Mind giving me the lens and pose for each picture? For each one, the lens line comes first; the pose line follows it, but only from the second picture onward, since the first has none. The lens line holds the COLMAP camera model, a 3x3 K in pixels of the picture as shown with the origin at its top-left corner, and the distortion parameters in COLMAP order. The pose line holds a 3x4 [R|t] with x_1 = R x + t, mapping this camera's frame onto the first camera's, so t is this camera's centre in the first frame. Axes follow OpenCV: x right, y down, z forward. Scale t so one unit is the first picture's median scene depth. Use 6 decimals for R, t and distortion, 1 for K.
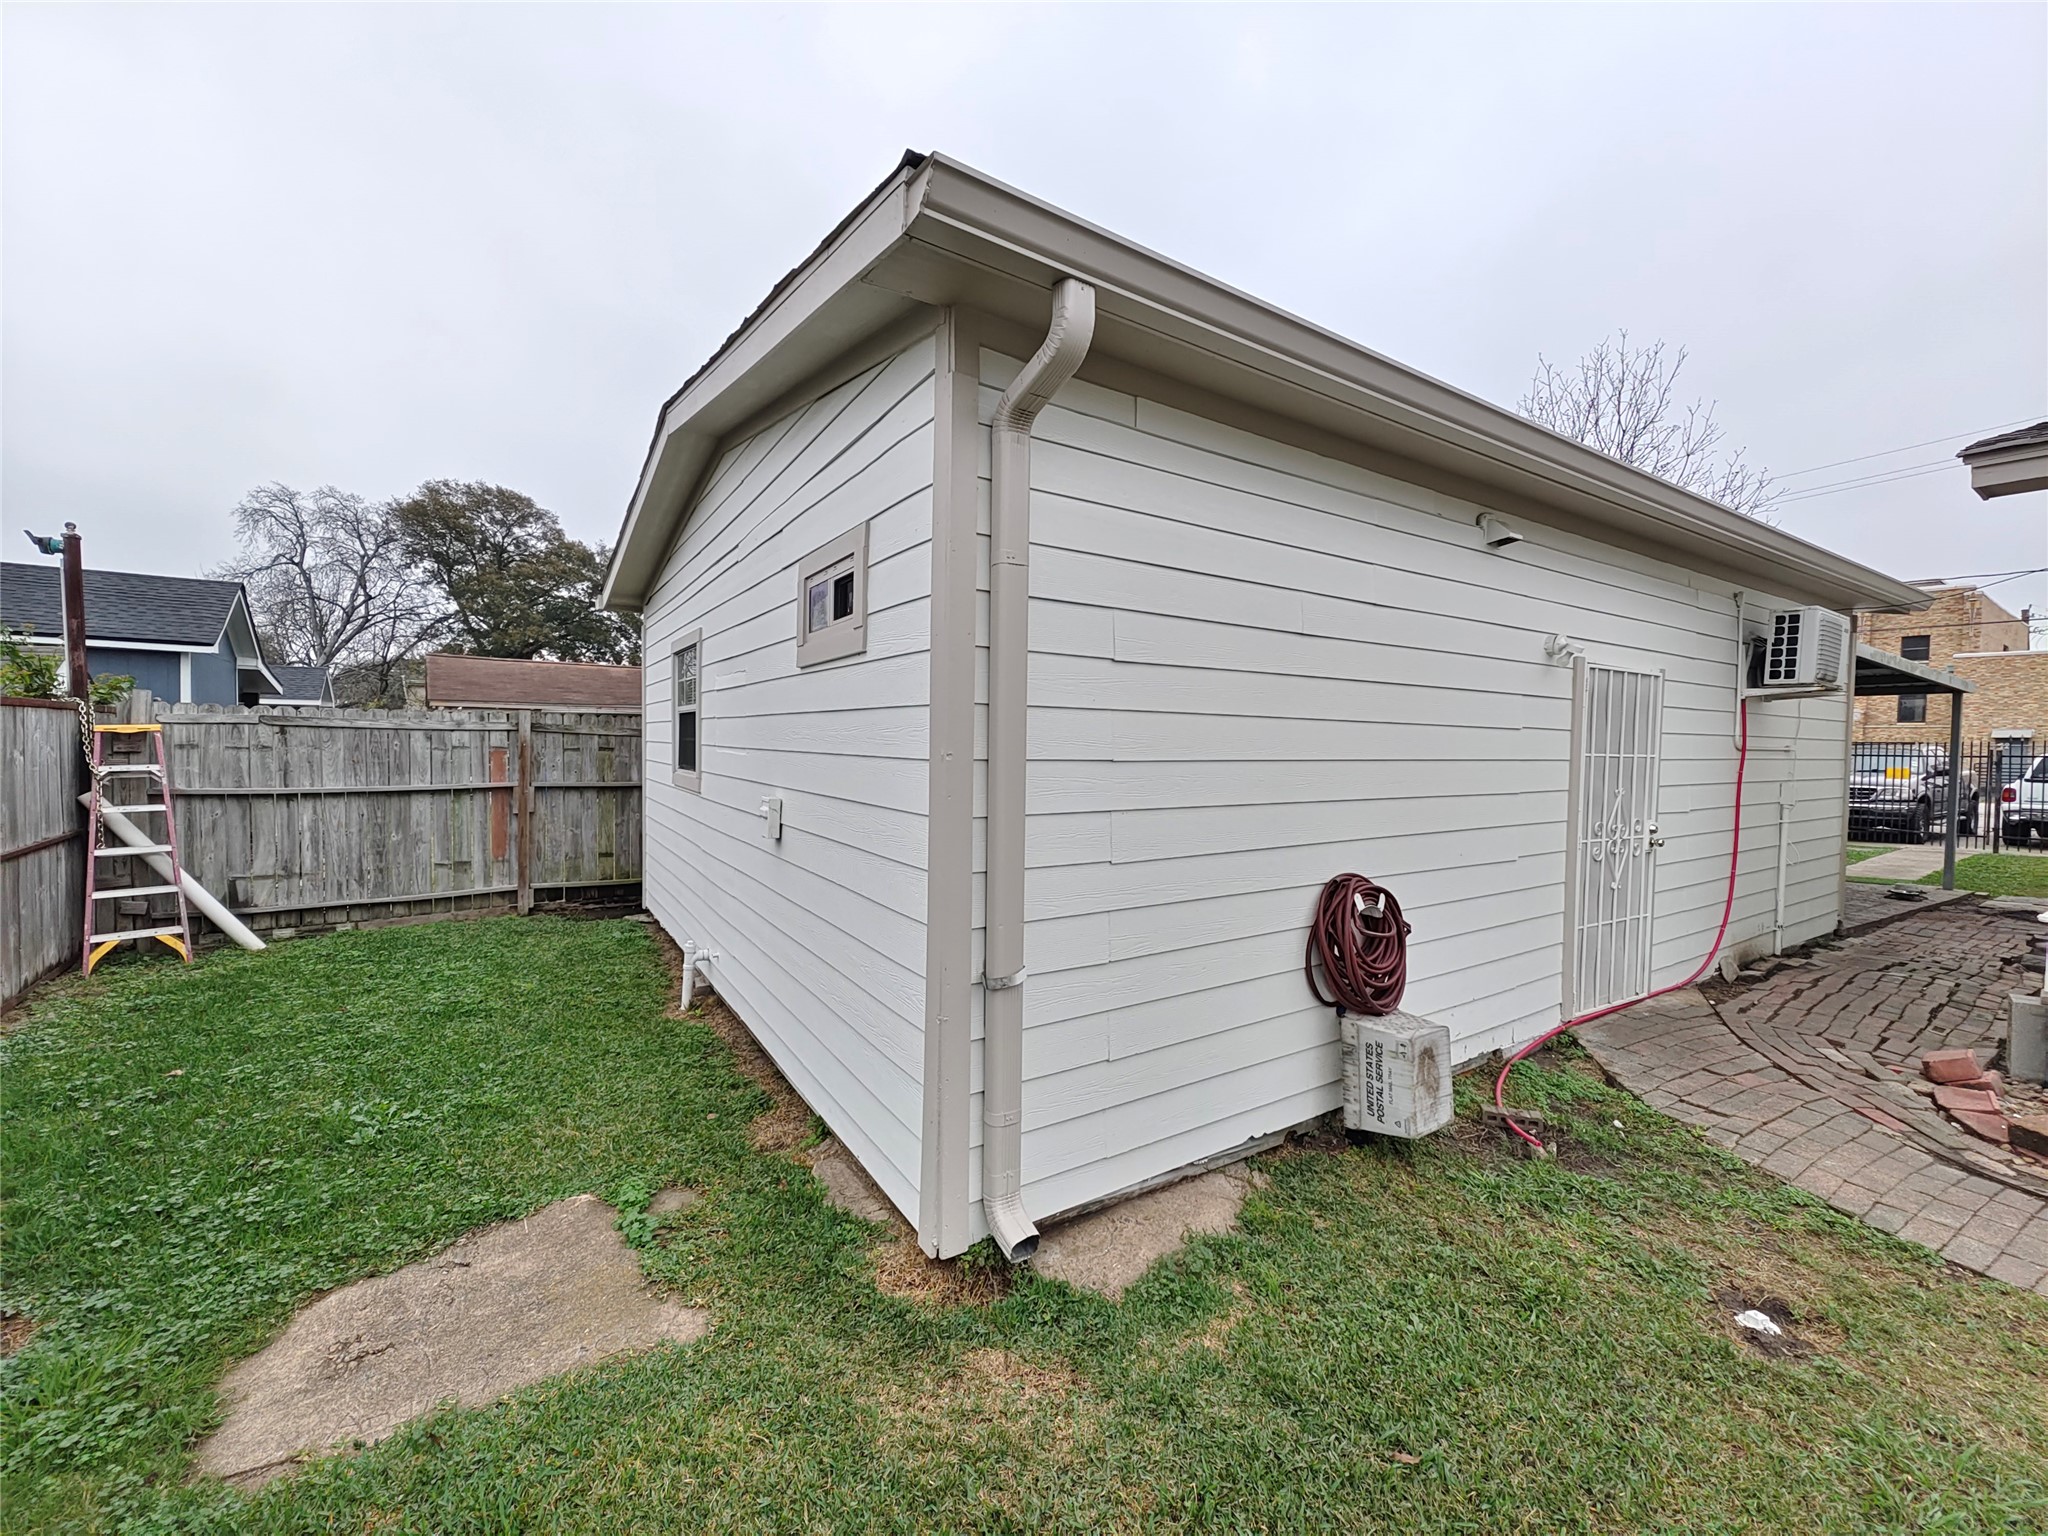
lens RADIAL K [[842.7, 0, 1027.7], [0, 842.7, 772.2], [0, 0, 1]] dist [0.002739, 0.000444]
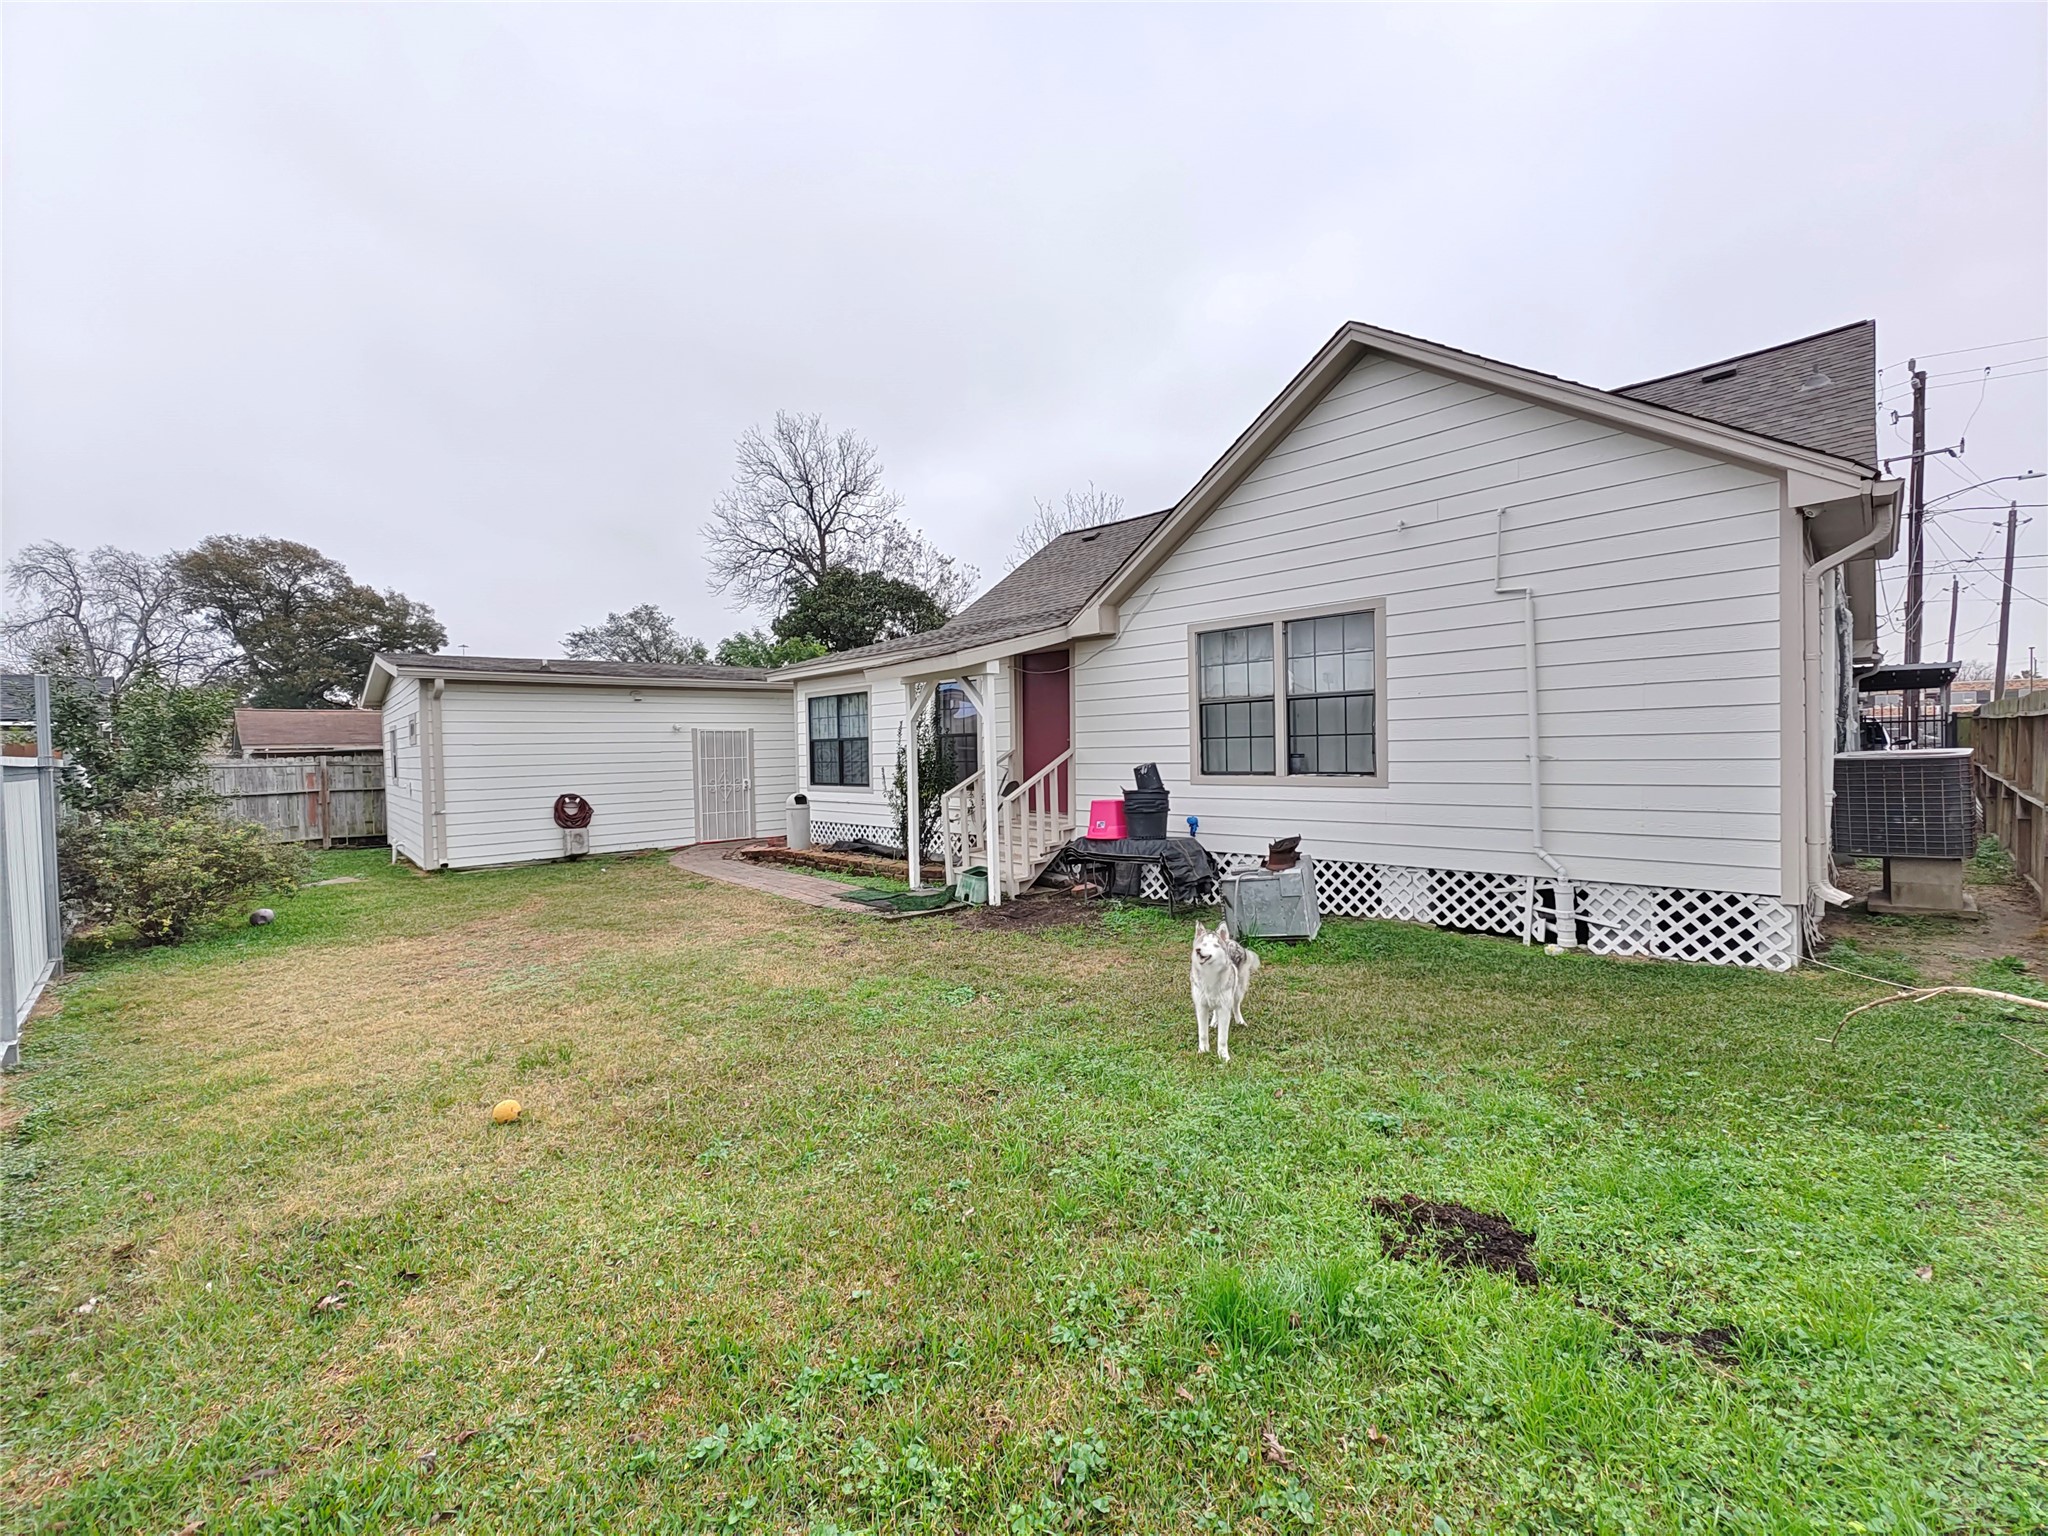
lens RADIAL K [[842.7, 0, 1016.0], [0, 842.7, 766.0], [0, 0, 1]] dist [0.002739, 0.000444]
pose [[0.987108, -0.044342, 0.153790, 0.131631], [0.046782, 0.998830, -0.012285, 0.010078], [-0.153065, 0.019321, 0.988027, -0.225797]]
